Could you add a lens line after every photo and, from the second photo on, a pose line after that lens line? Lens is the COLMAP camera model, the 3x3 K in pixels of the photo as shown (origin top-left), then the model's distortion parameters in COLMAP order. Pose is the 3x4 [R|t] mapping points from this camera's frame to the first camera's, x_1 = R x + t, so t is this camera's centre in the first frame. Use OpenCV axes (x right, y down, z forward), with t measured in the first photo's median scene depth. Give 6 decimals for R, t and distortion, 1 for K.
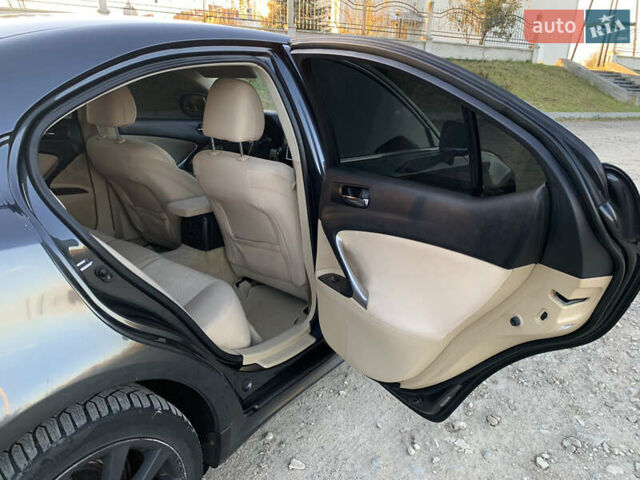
lens RADIAL K [[501.2, 0, 327.5], [0, 501.2, 250.1], [0, 0, 1]] dist [0.001036, 0.007486]
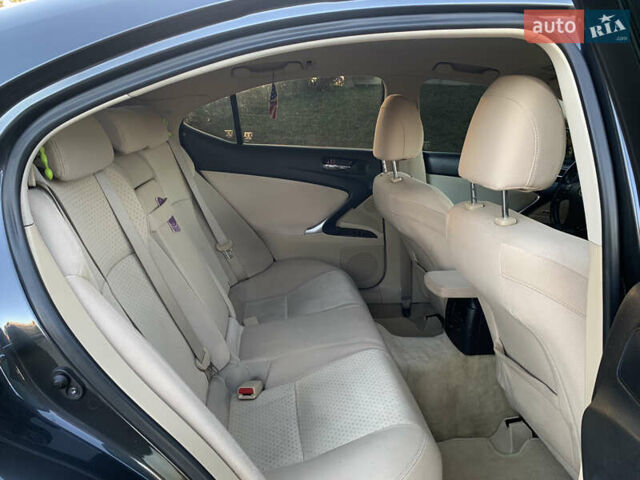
lens RADIAL K [[489.0, 0, 321.5], [0, 489.0, 241.8], [0, 0, 1]] dist [0.023463, -0.026491]
pose [[0.668608, 0.159131, -0.726389, 0.065851], [-0.236972, 0.971502, -0.005294, -0.086997], [0.704846, 0.175673, 0.687263, 0.392127]]
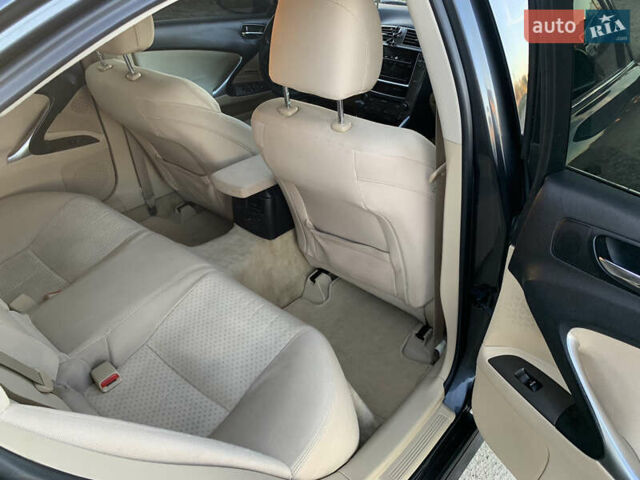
lens RADIAL K [[489.0, 0, 319.7], [0, 489.0, 244.8], [0, 0, 1]] dist [0.023463, -0.026491]
pose [[0.997007, 0.008827, -0.076812, -0.116504], [0.009370, 0.972345, 0.233359, -0.140791], [0.076747, -0.233381, 0.969352, 0.333933]]
